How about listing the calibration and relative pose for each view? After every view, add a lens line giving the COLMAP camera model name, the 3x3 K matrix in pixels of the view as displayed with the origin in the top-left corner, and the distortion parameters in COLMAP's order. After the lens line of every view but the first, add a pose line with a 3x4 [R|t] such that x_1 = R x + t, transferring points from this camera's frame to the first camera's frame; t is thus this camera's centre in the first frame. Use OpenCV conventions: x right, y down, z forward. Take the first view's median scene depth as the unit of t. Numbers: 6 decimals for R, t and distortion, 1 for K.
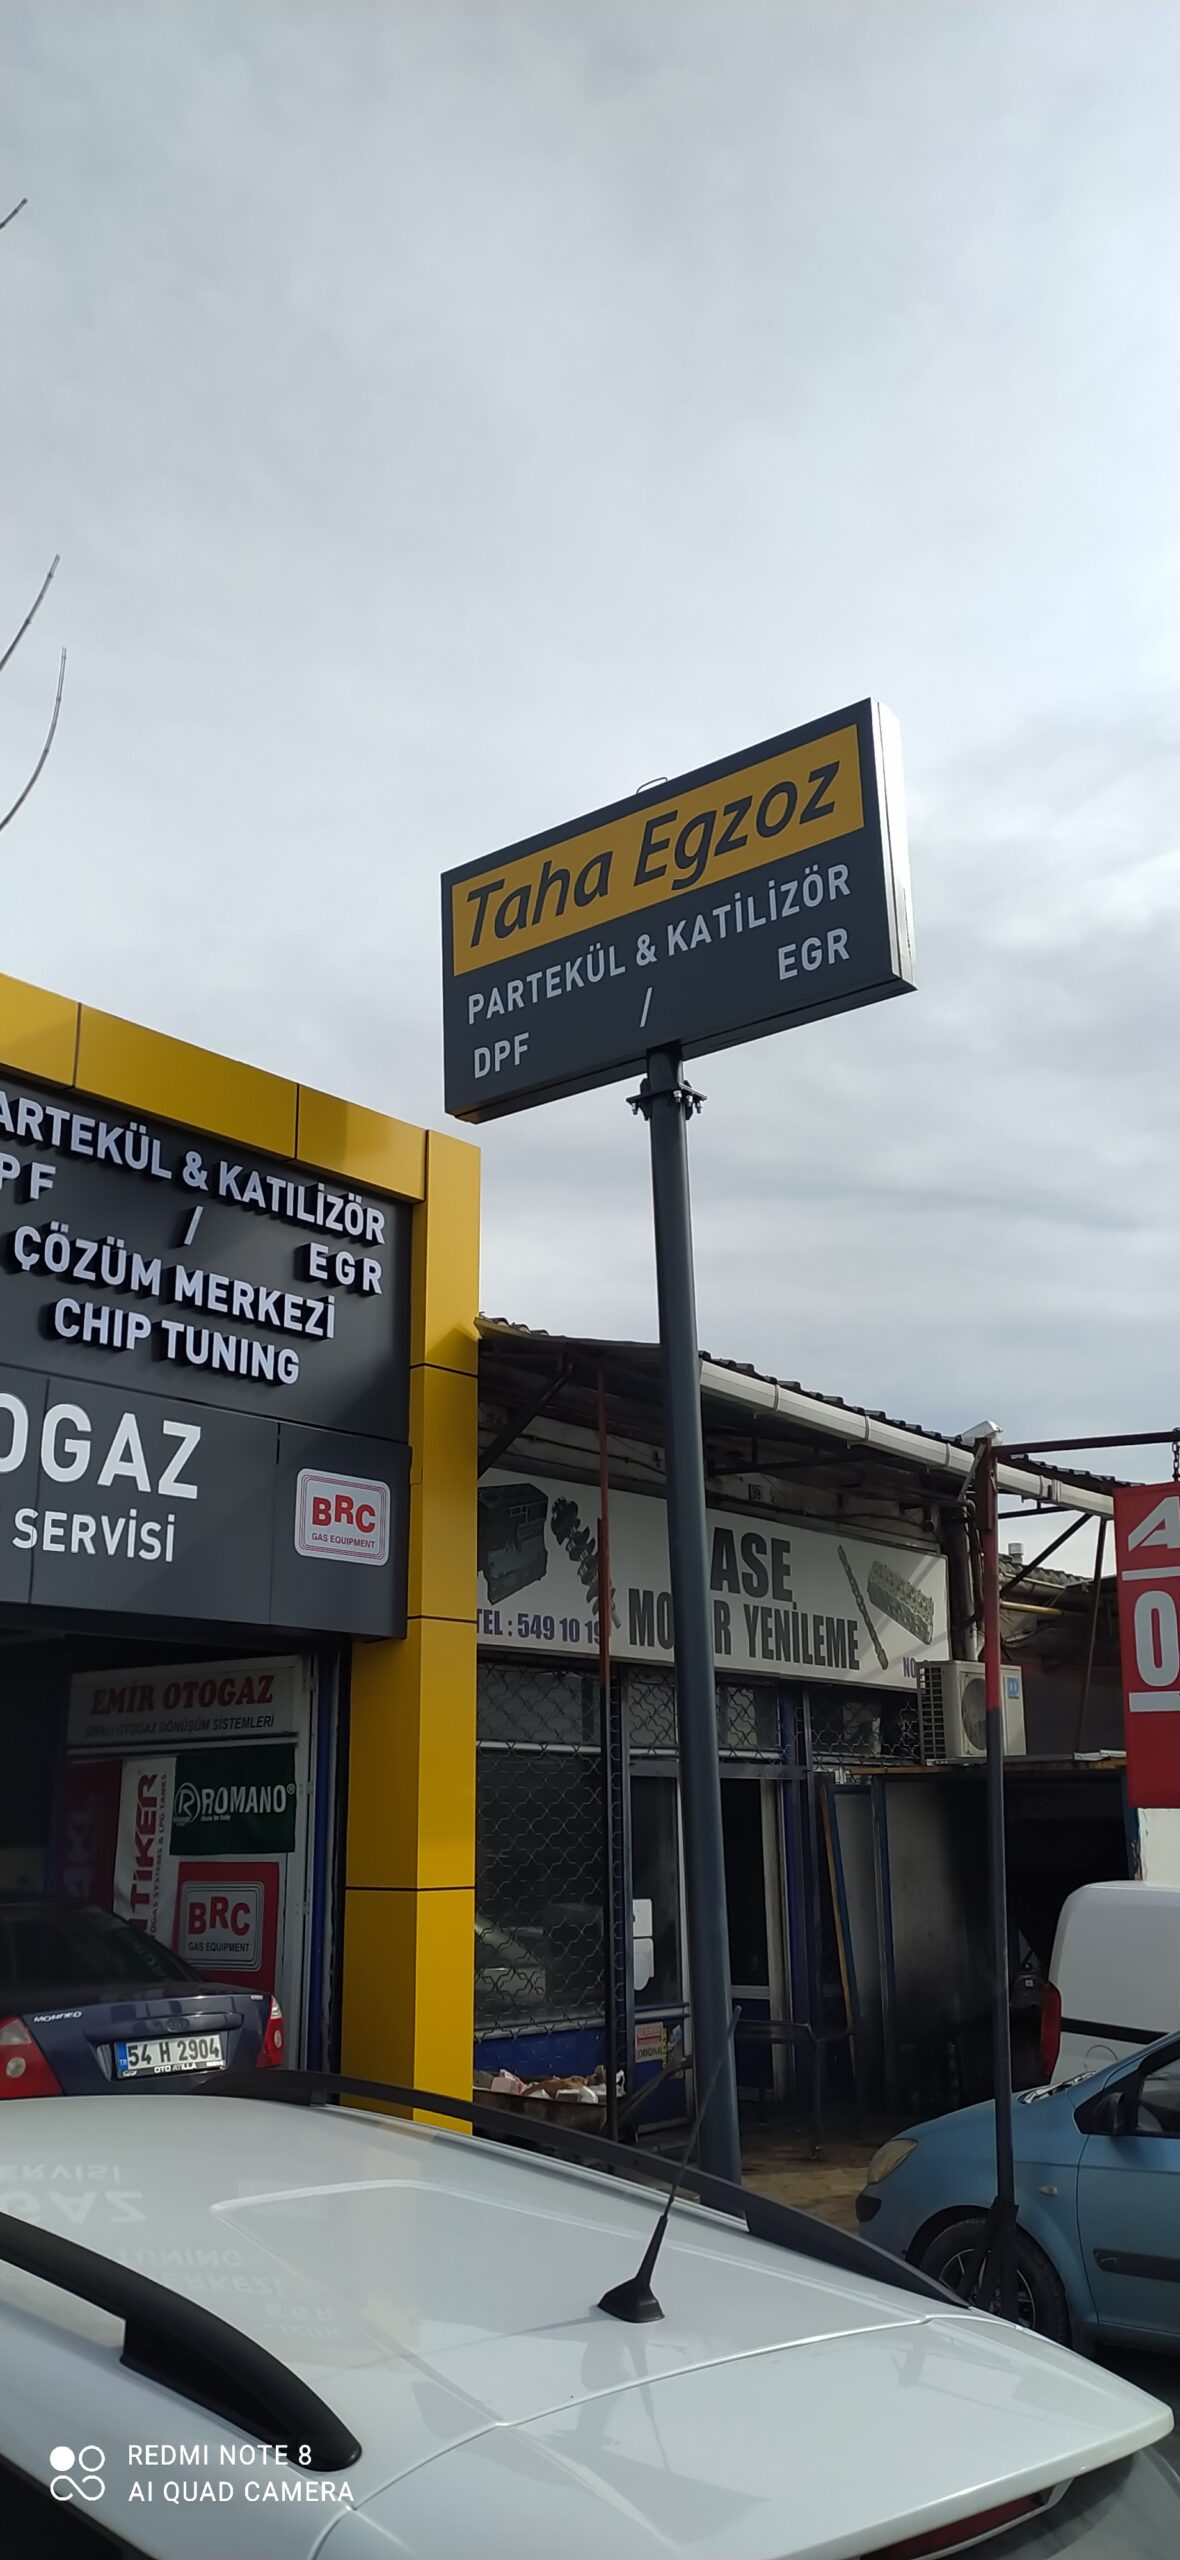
lens RADIAL K [[1936.3, 0, 591.9], [0, 1936.3, 1292.9], [0, 0, 1]] dist [0.073381, -0.039279]
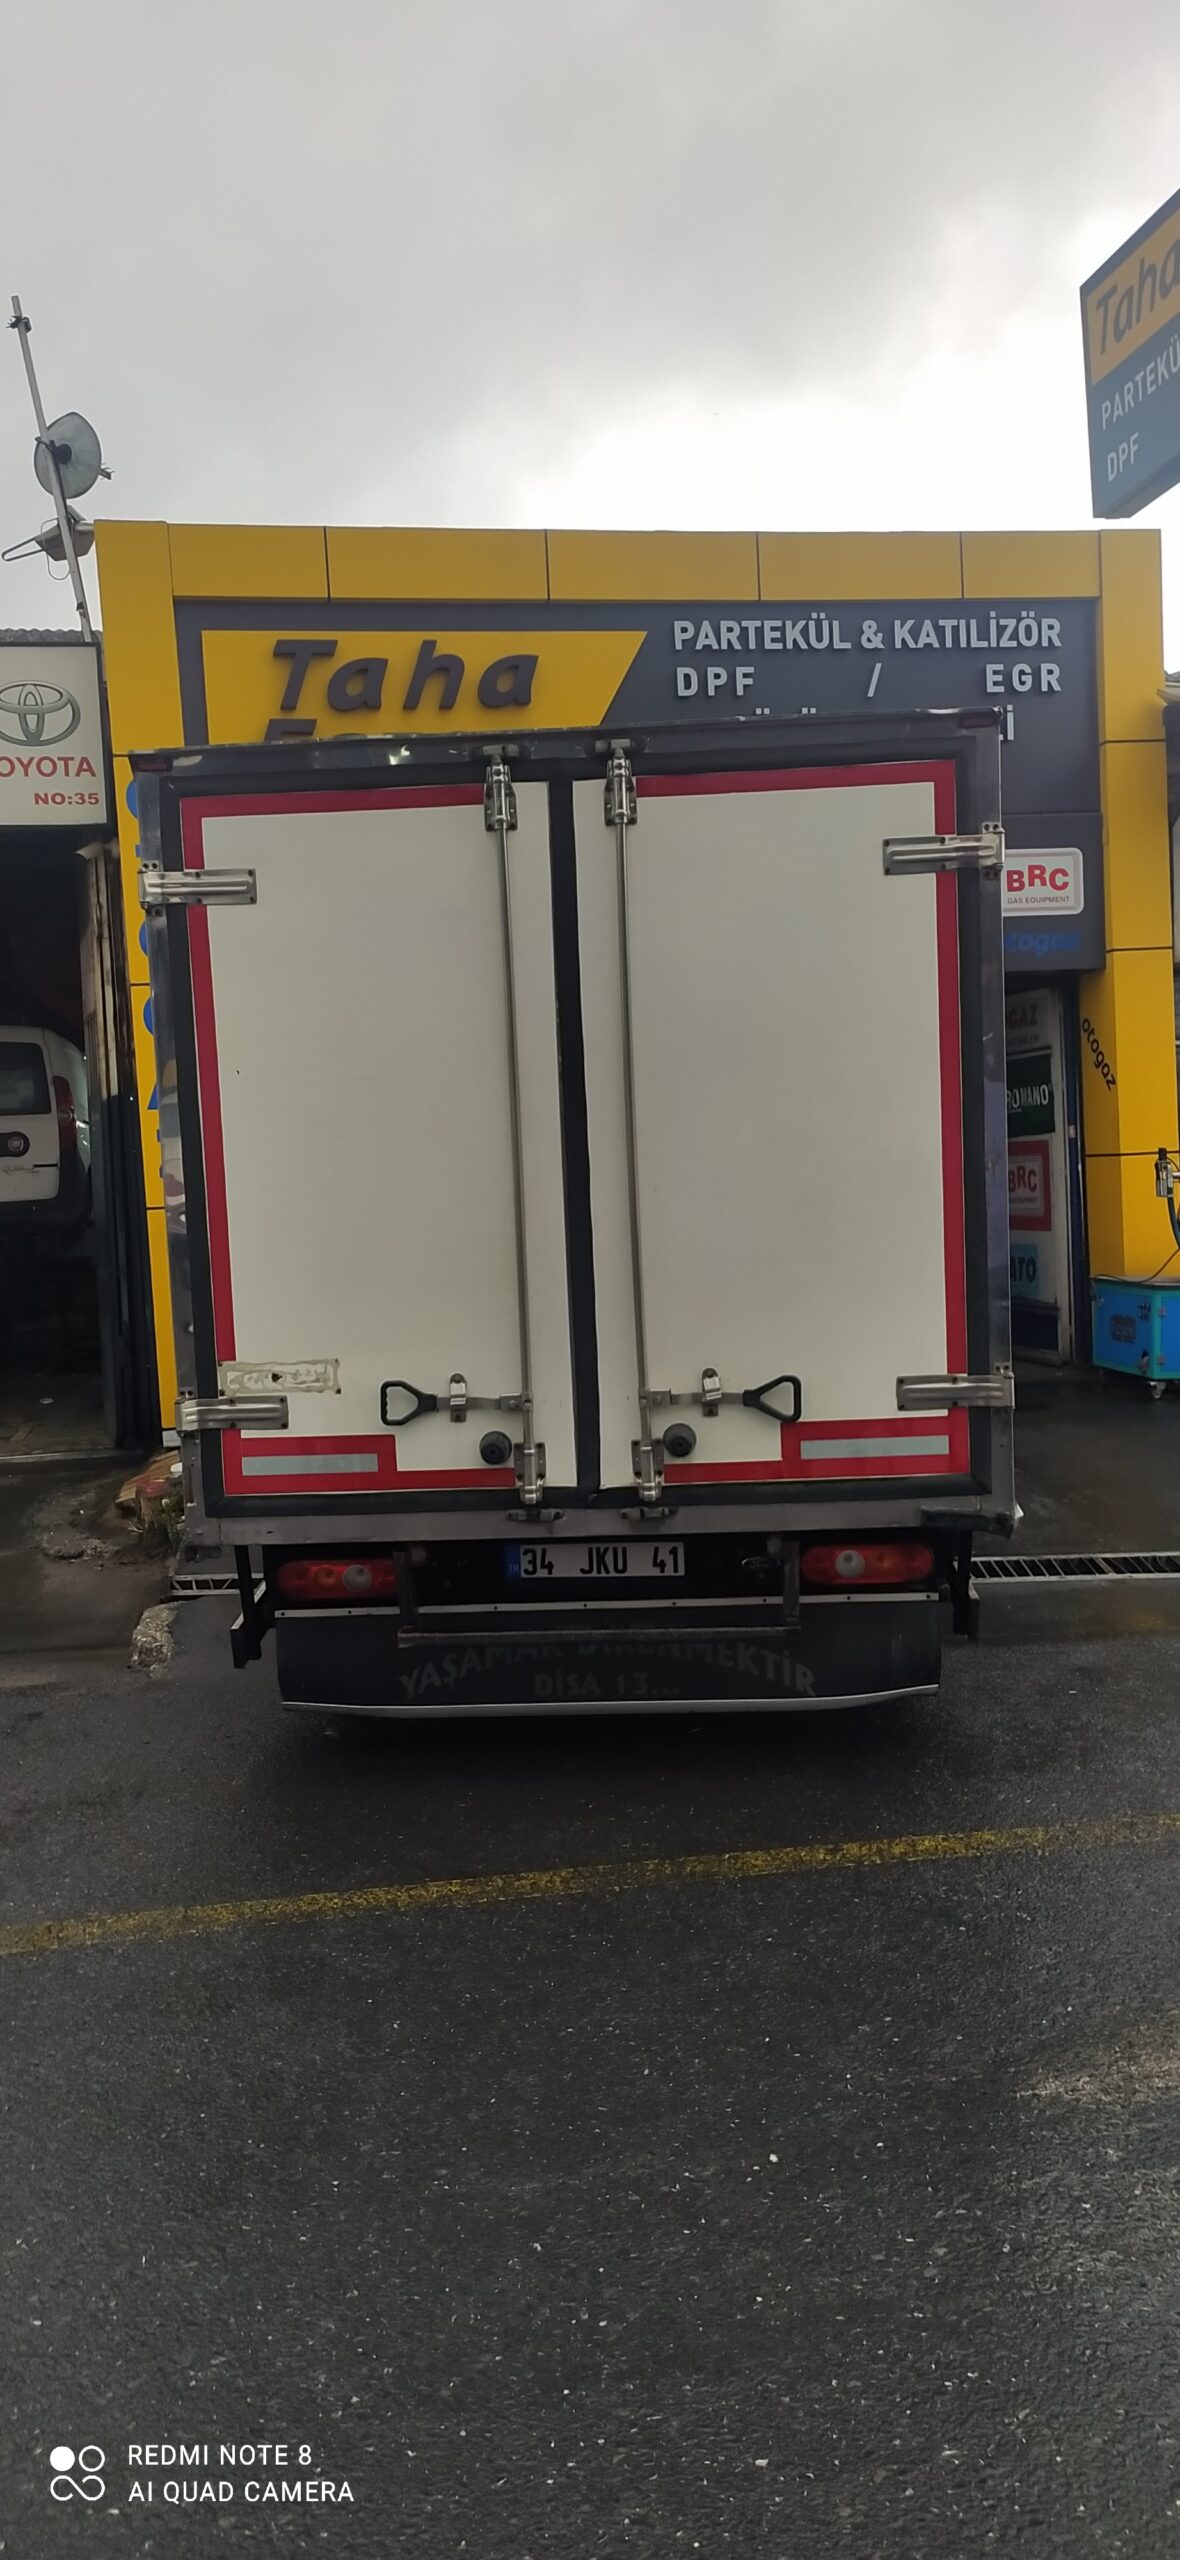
lens RADIAL K [[1936.3, 0, 584.0], [0, 1936.3, 1280.3], [0, 0, 1]] dist [0.073381, -0.039279]
pose [[0.773071, 0.000077, -0.634320, 0.478043], [0.212410, 0.942236, 0.258986, -0.035228], [0.597699, -0.334950, 0.728399, -0.217643]]
